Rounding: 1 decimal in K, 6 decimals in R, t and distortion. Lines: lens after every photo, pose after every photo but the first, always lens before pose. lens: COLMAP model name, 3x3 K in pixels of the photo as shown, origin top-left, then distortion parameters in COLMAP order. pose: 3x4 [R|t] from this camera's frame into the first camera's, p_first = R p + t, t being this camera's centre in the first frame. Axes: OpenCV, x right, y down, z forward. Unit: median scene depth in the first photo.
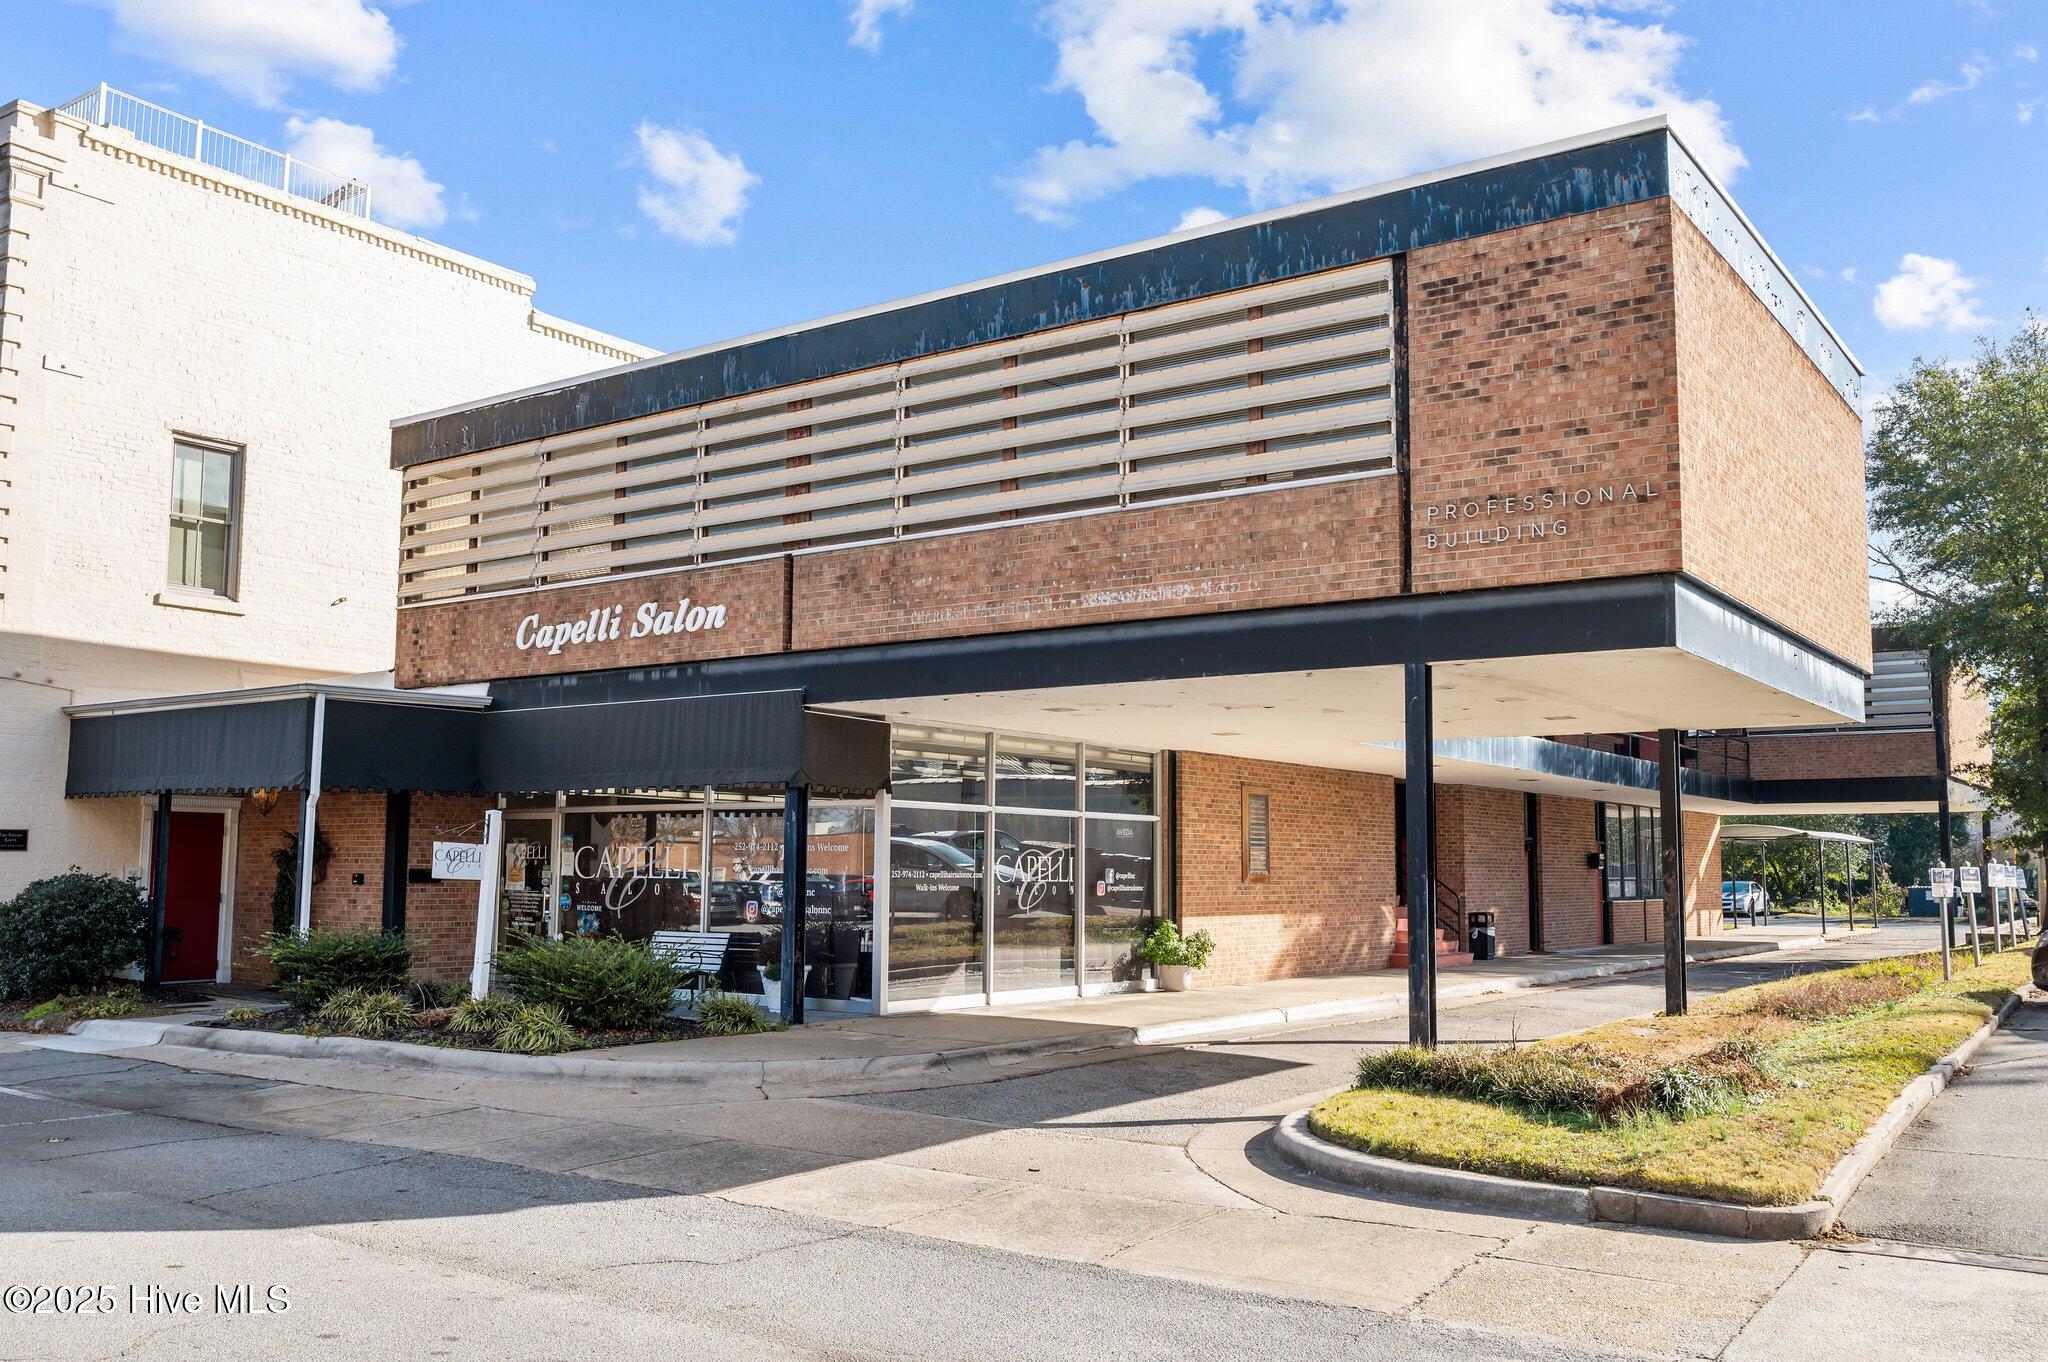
lens RADIAL K [[1732.1, 0, 1038.9], [0, 1732.1, 678.1], [0, 0, 1]] dist [-0.008749, 0.002830]
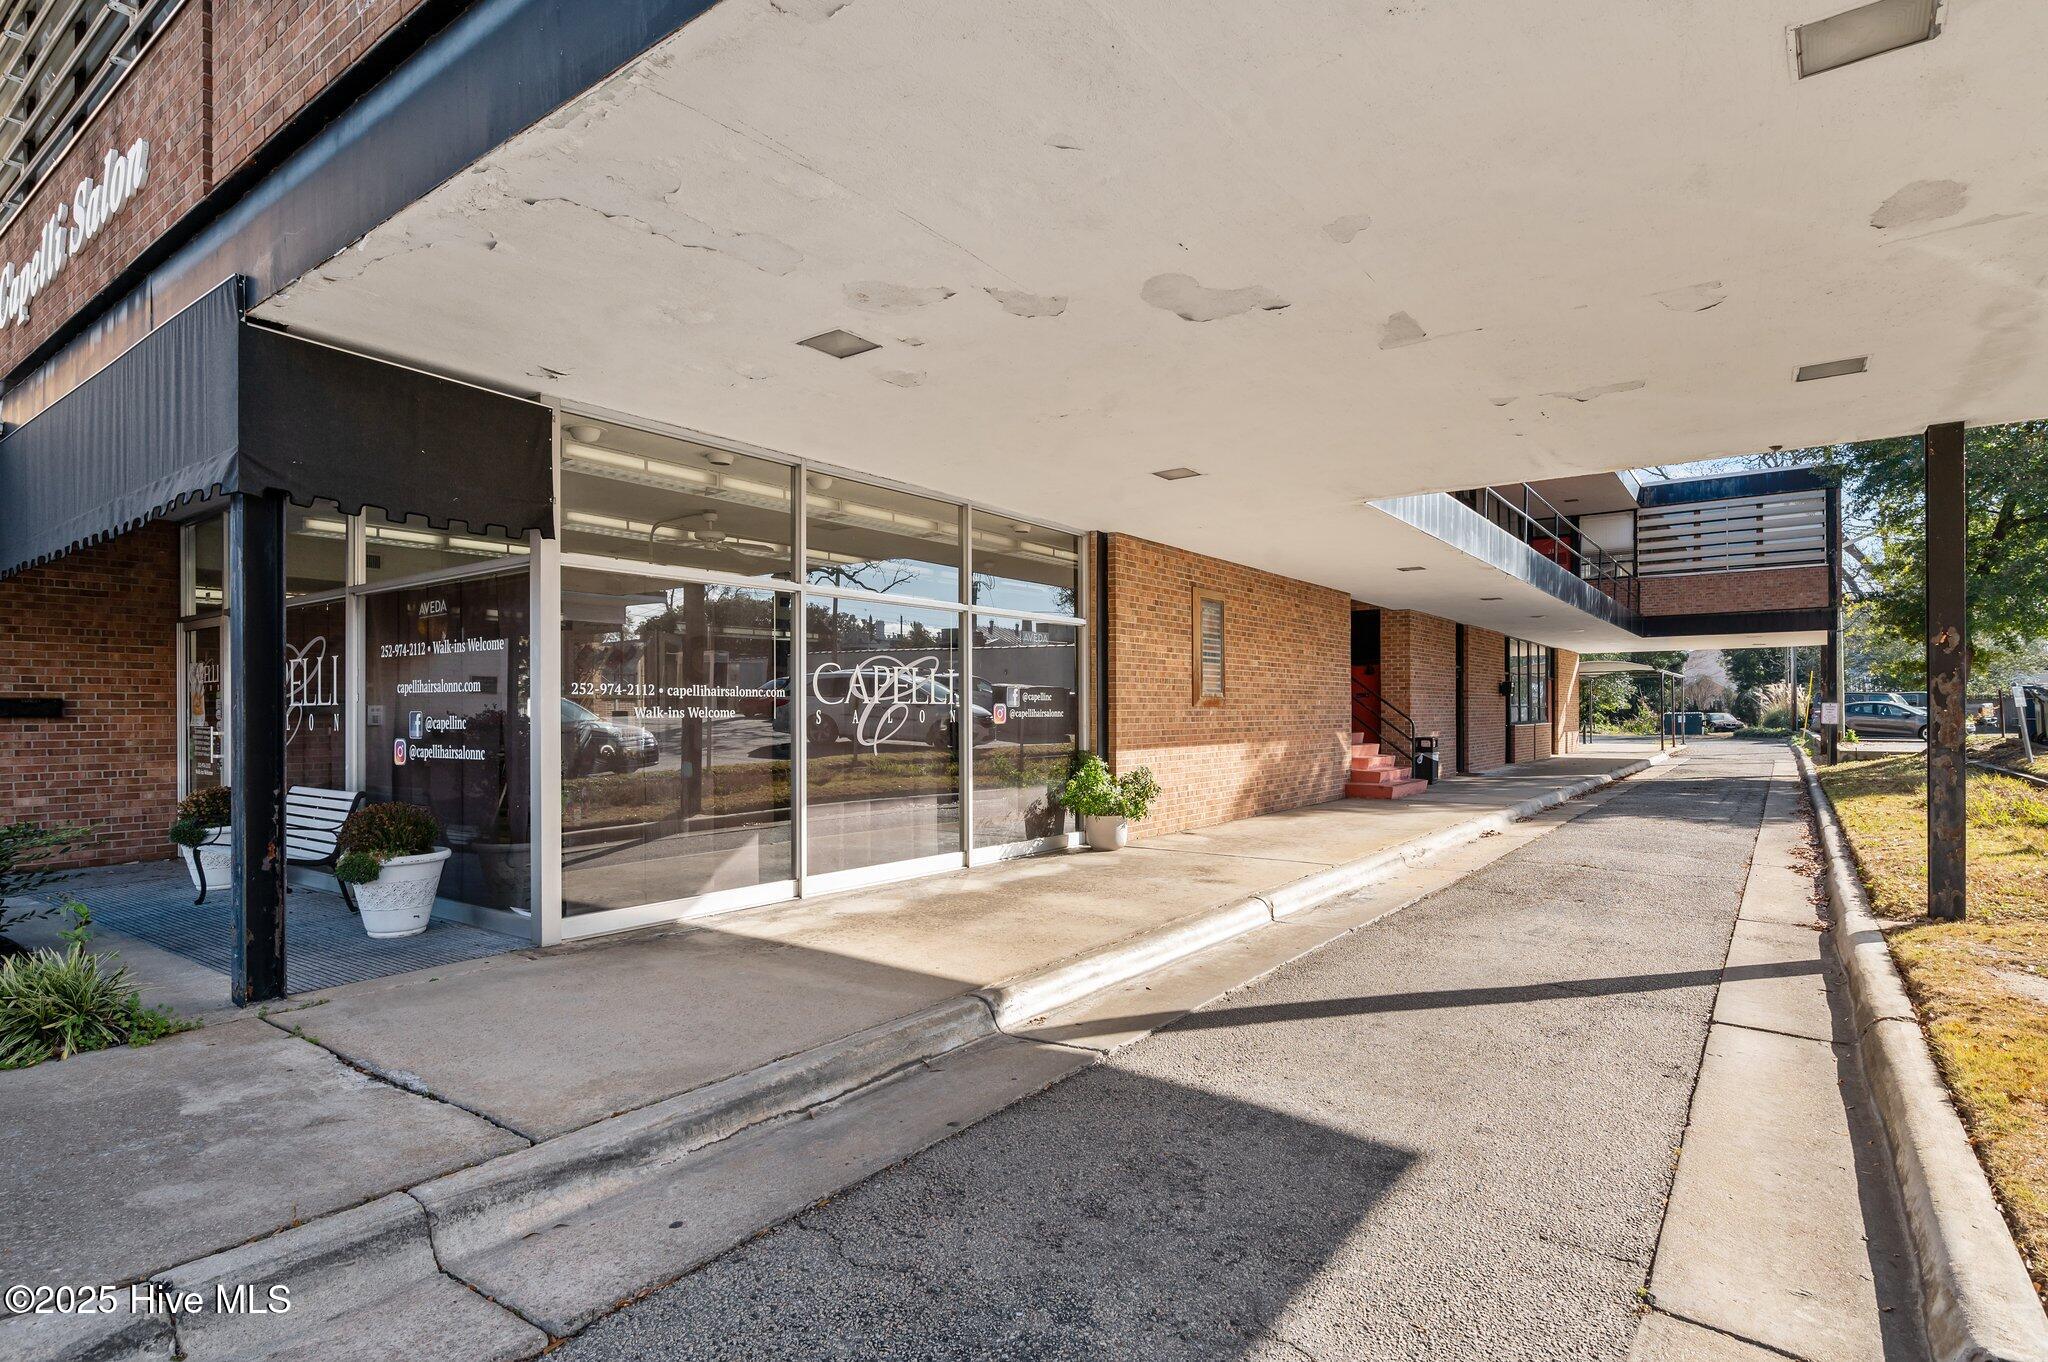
lens RADIAL K [[1066.5, 0, 1031.2], [0, 1066.5, 714.7], [0, 0, 1]] dist [0.001790, 0.000159]
pose [[0.999767, -0.012317, -0.017719, 0.061660], [0.014240, 0.993506, 0.112883, 0.078648], [0.016214, -0.113109, 0.993450, 0.612563]]
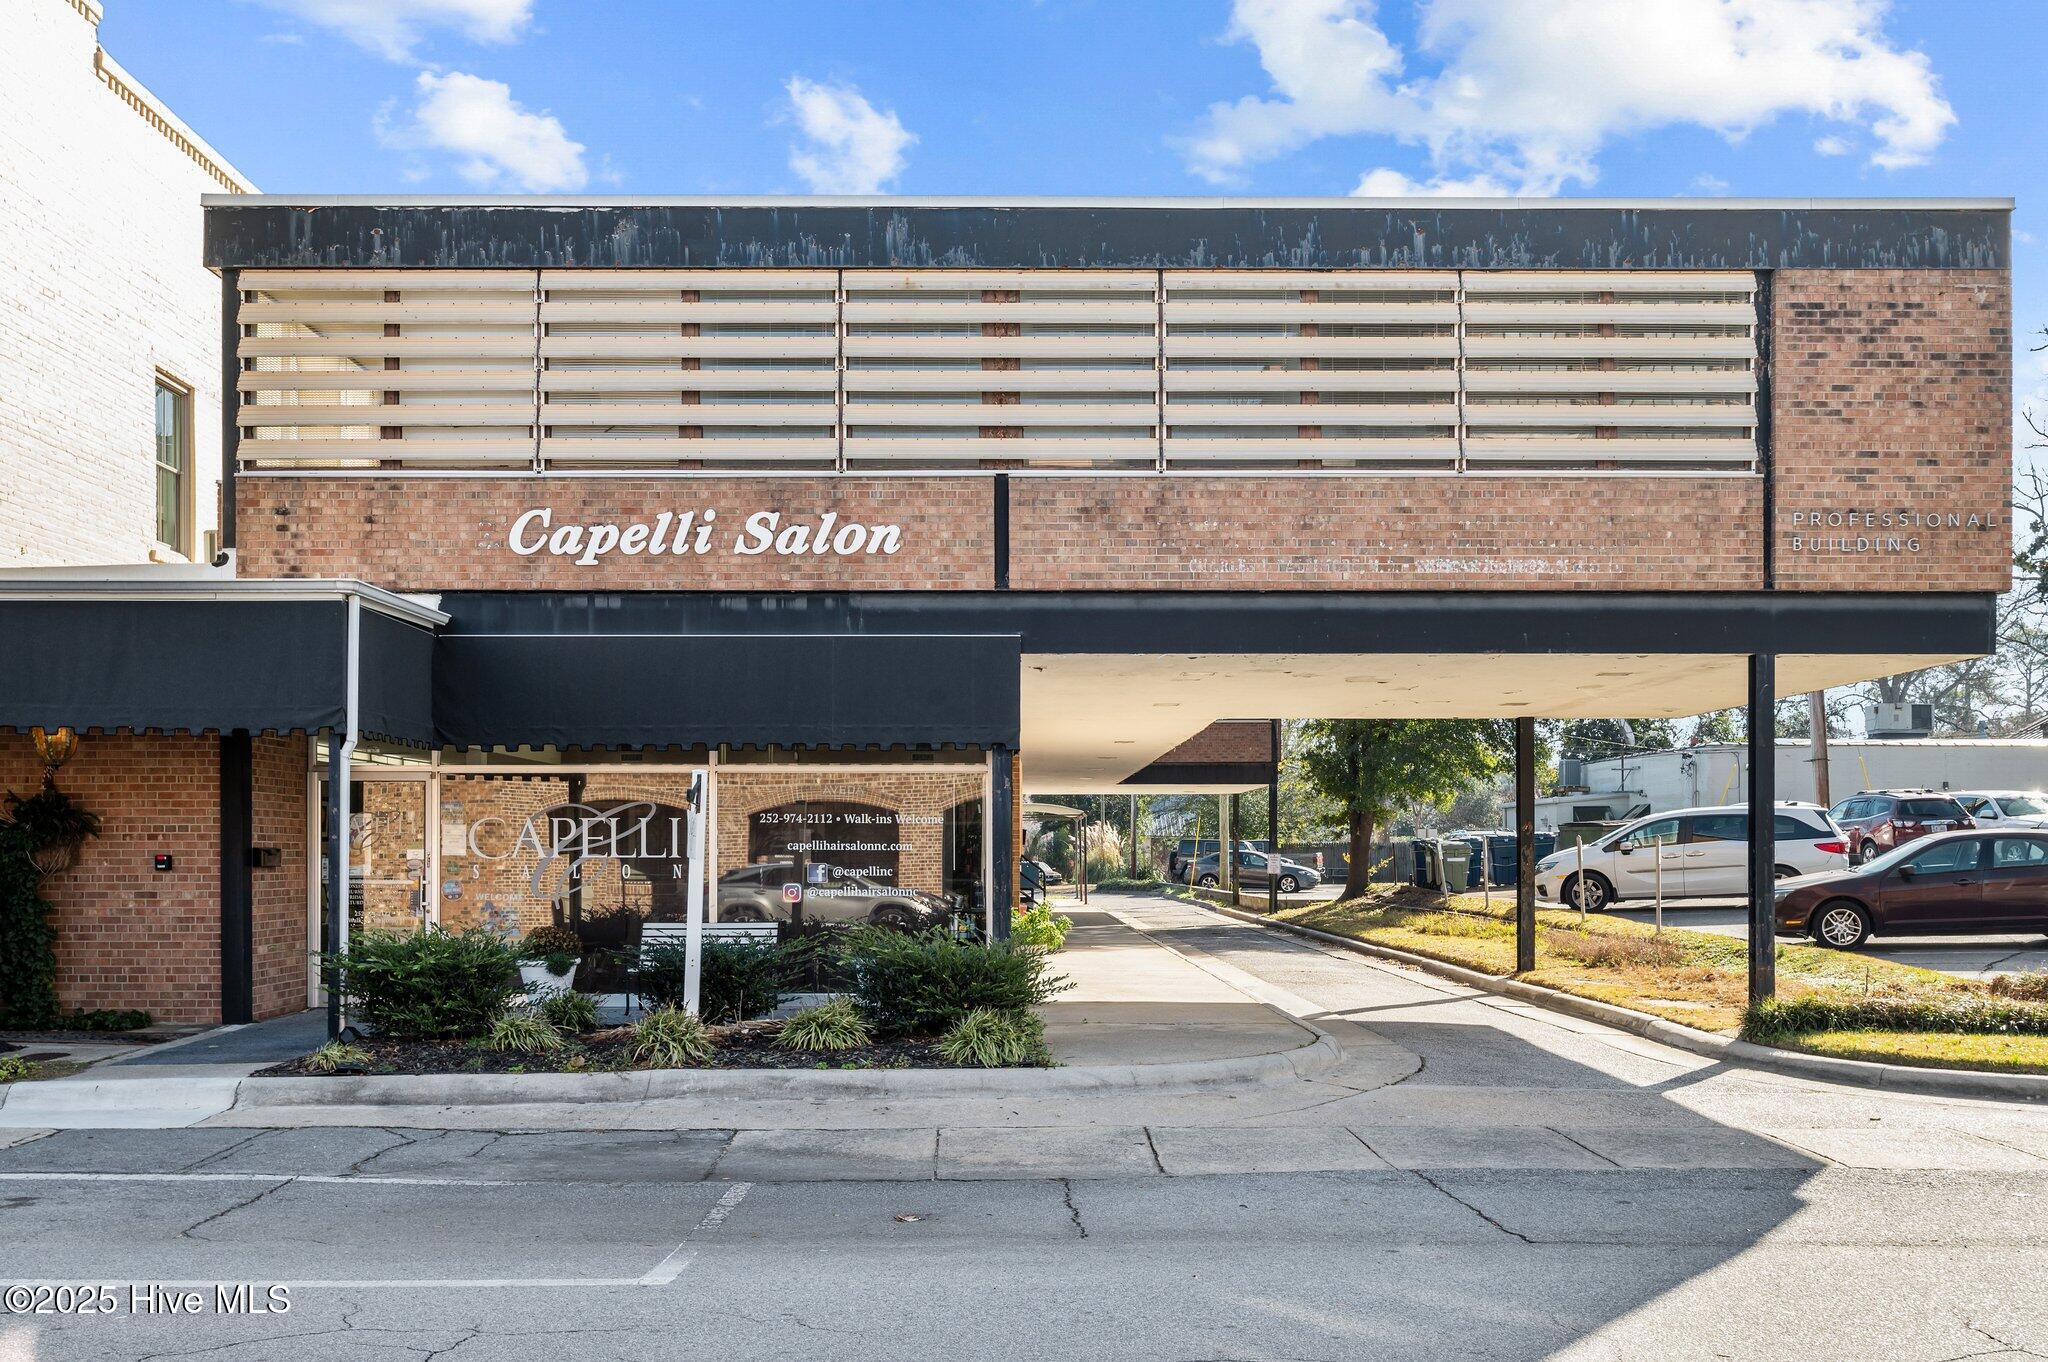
lens RADIAL K [[1783.2, 0, 1040.8], [0, 1783.2, 844.1], [0, 0, 1]] dist [-0.010562, 0.011016]
pose [[0.810066, -0.004454, 0.586322, -0.577396], [-0.058522, 0.994364, 0.088408, 0.027227], [-0.583411, -0.105929, 0.805240, 0.240840]]
